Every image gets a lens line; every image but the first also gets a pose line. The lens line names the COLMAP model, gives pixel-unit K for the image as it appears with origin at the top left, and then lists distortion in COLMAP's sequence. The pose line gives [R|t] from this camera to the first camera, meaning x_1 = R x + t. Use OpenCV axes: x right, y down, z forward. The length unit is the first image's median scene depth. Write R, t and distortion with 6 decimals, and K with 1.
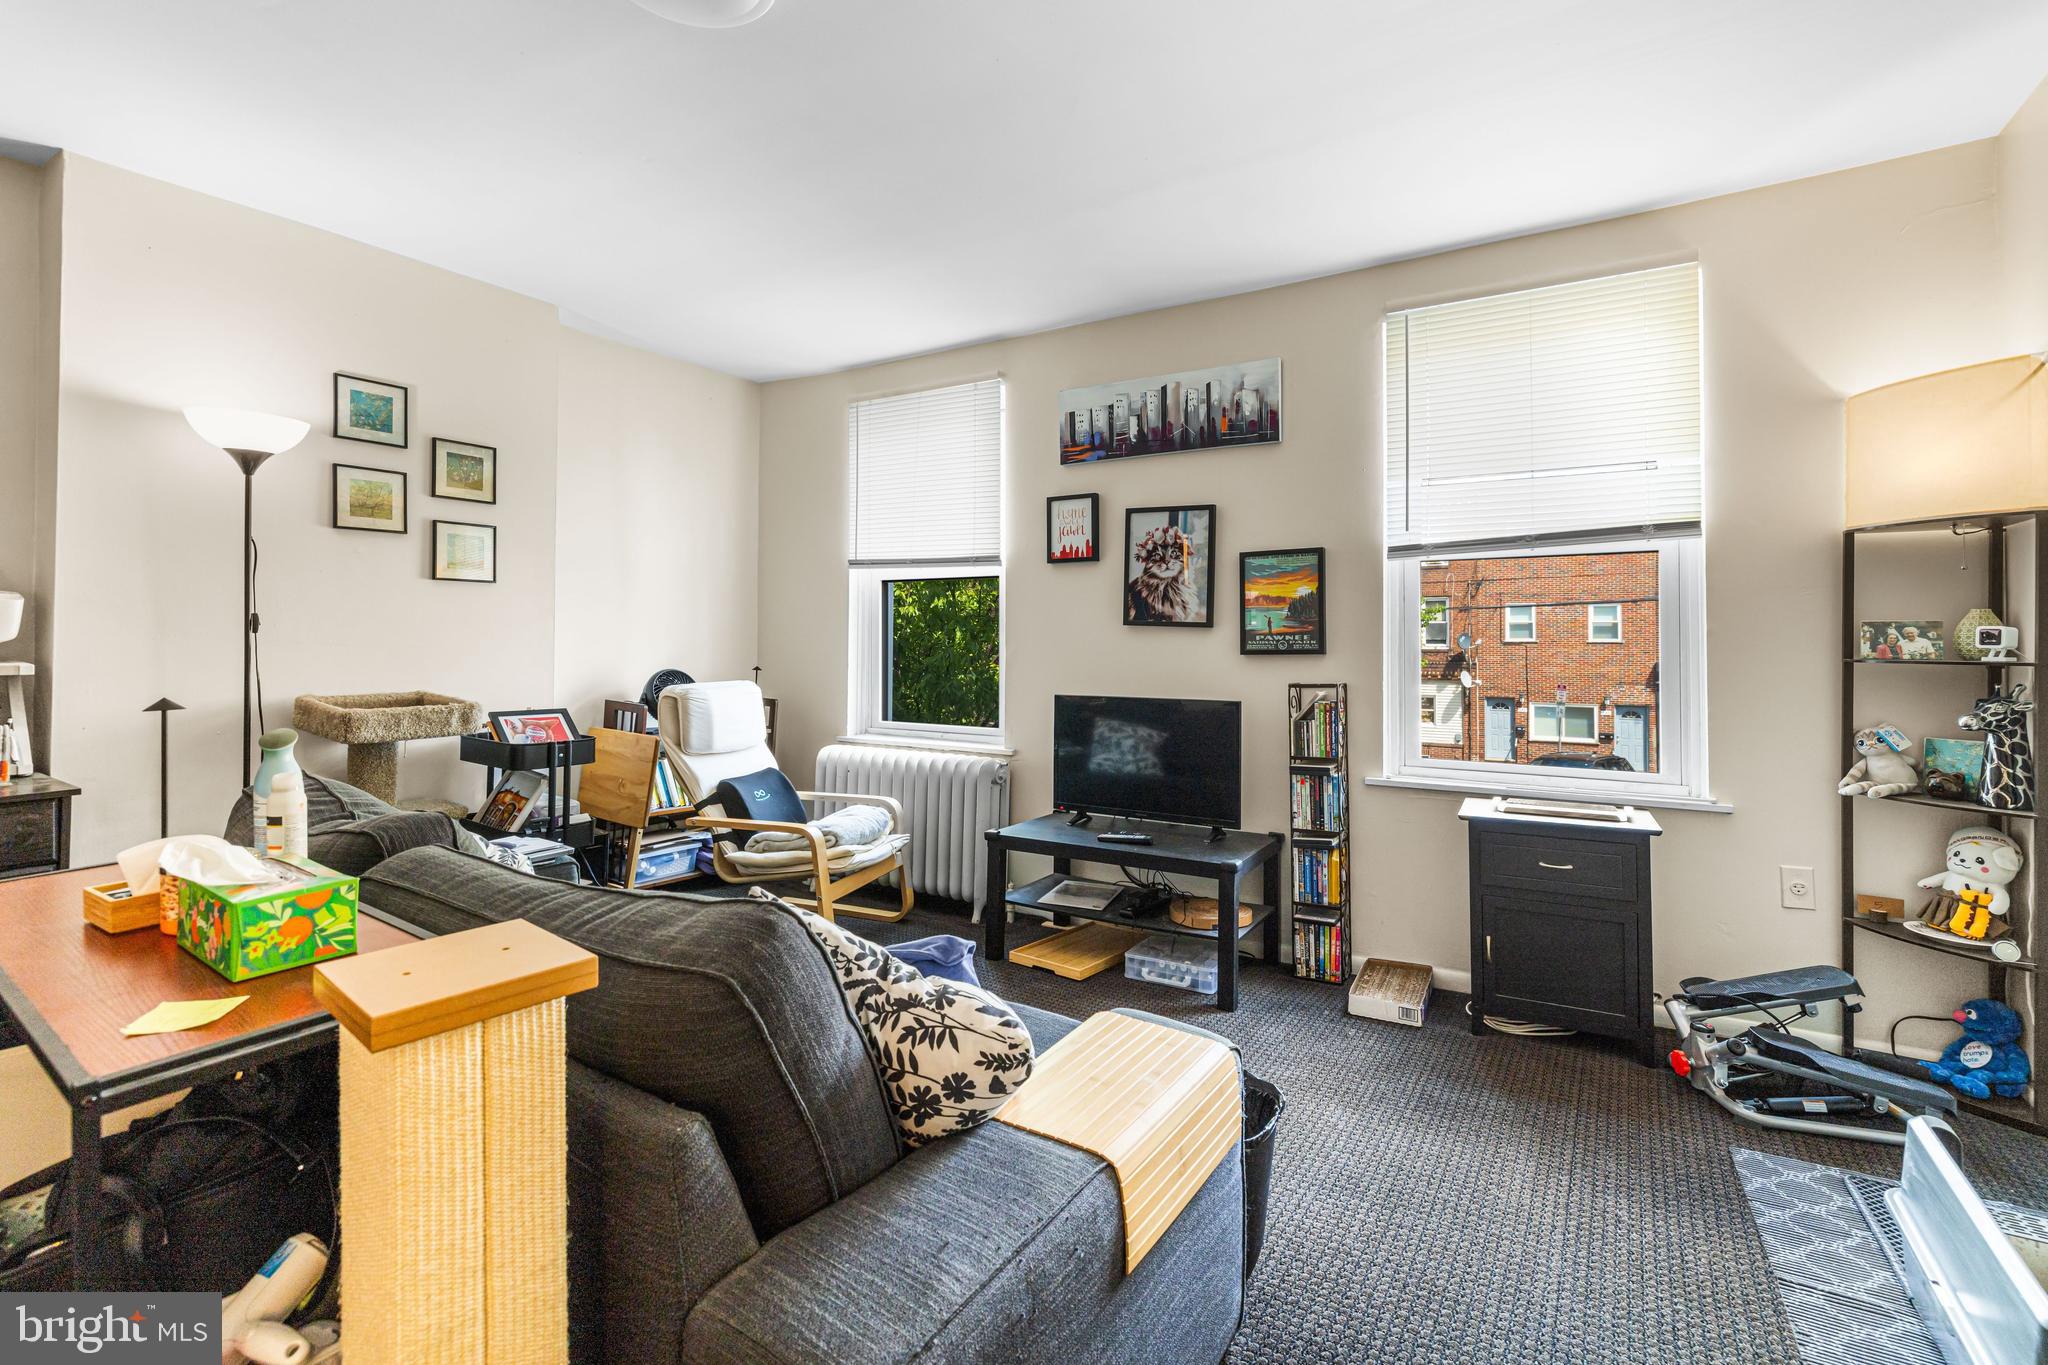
lens RADIAL K [[902.1, 0, 1024.0], [0, 902.1, 619.4], [0, 0, 1]] dist [-0.000925, 0.000030]
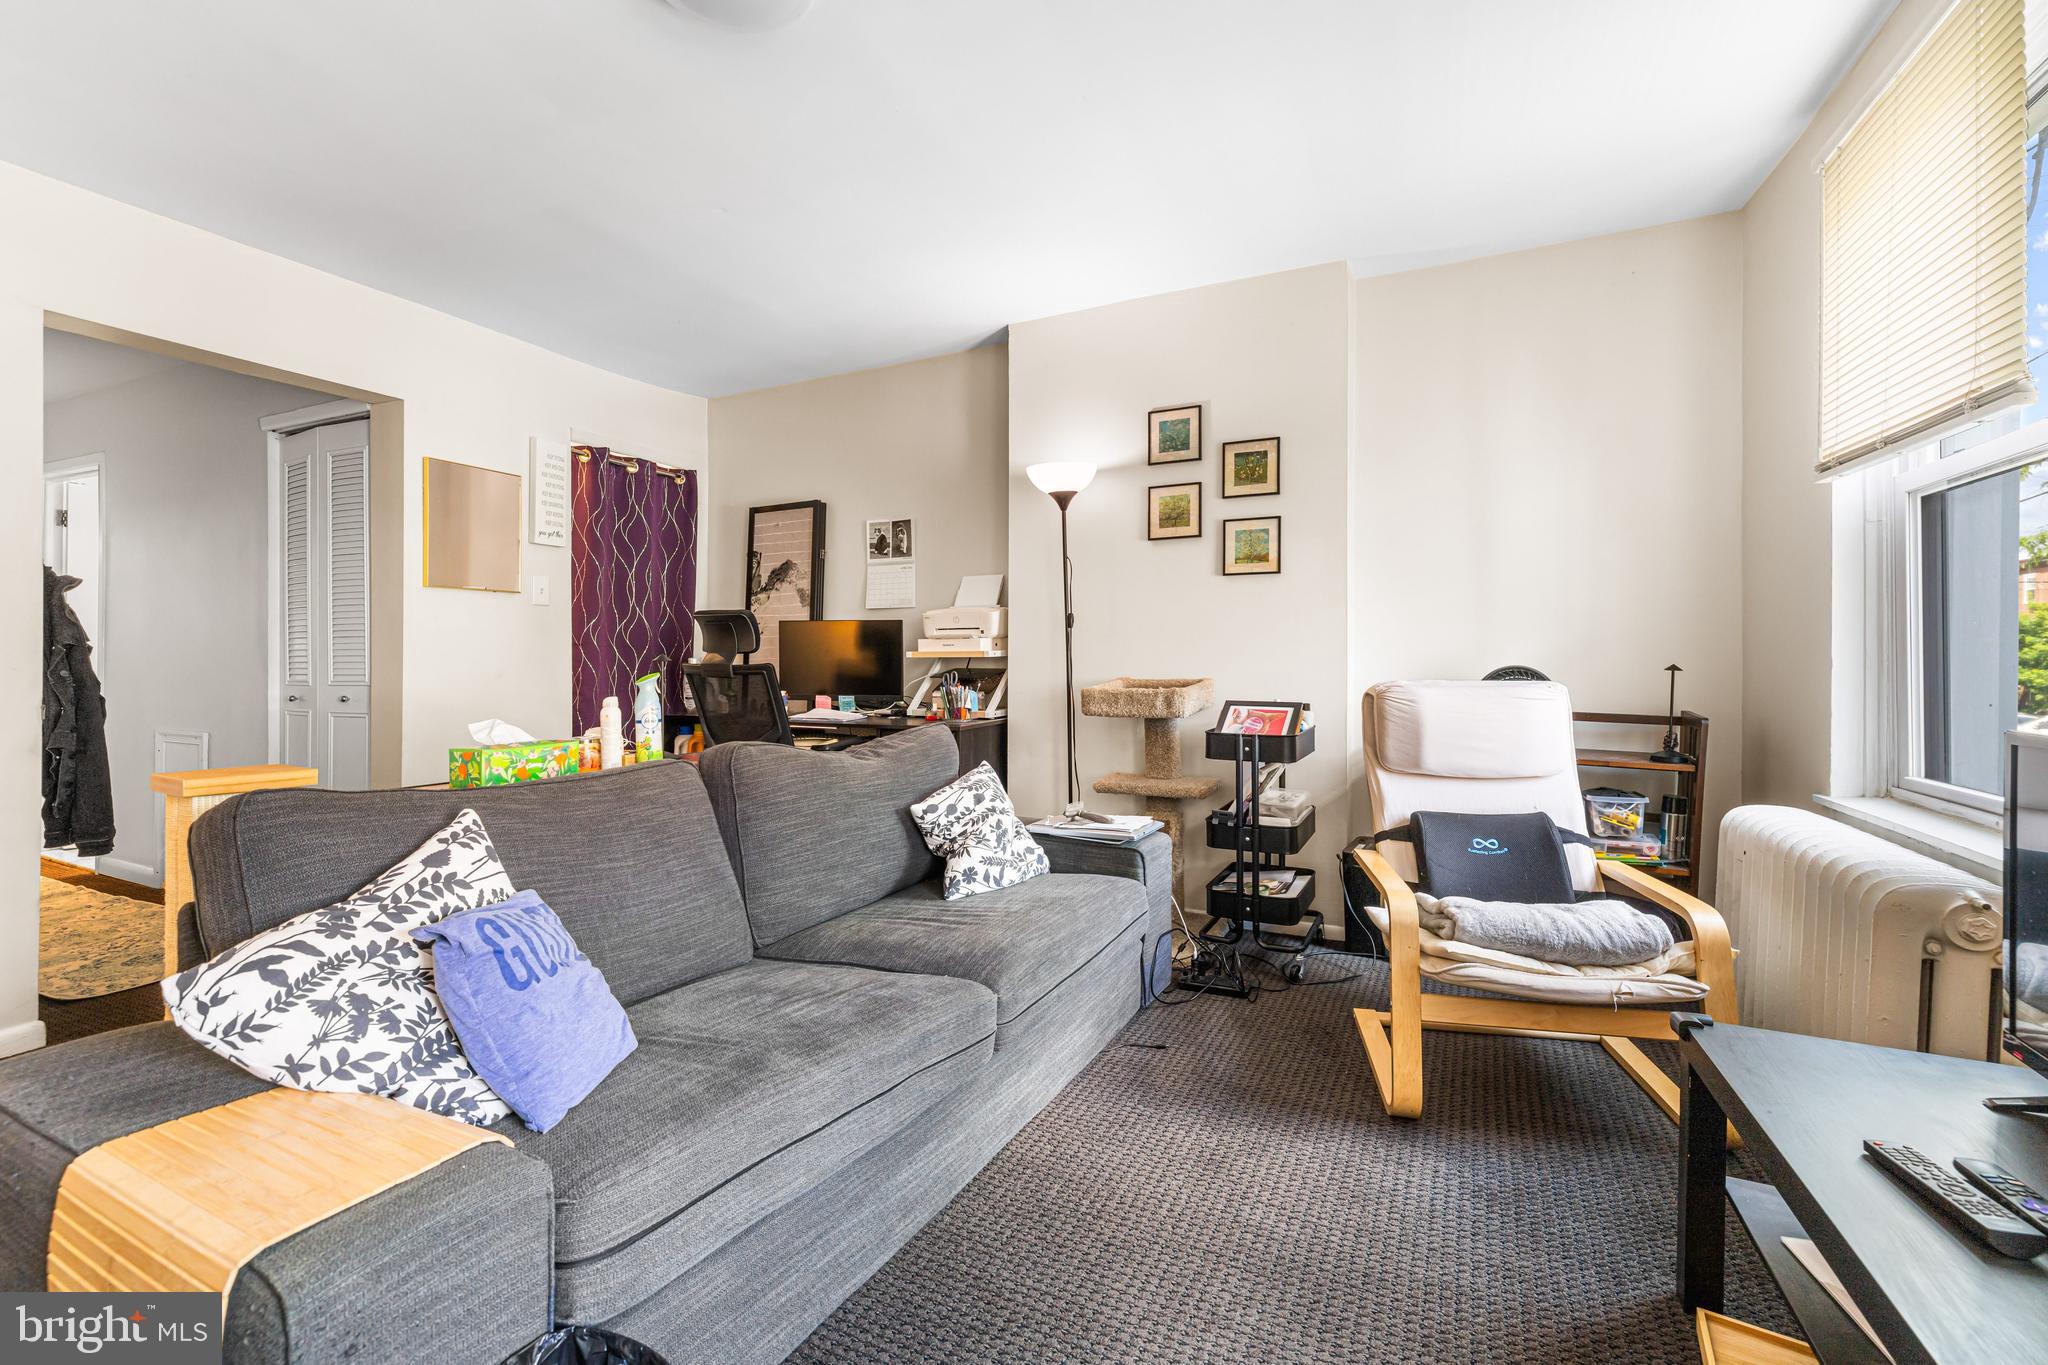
lens RADIAL K [[893.5, 0, 1022.6], [0, 893.5, 654.0], [0, 0, 1]] dist [-0.000201, 0.000053]
pose [[0.130982, -0.001422, -0.991384, 0.375858], [0.027816, 0.999611, 0.002241, 0.040968], [0.990994, -0.027870, 0.130970, 0.628009]]
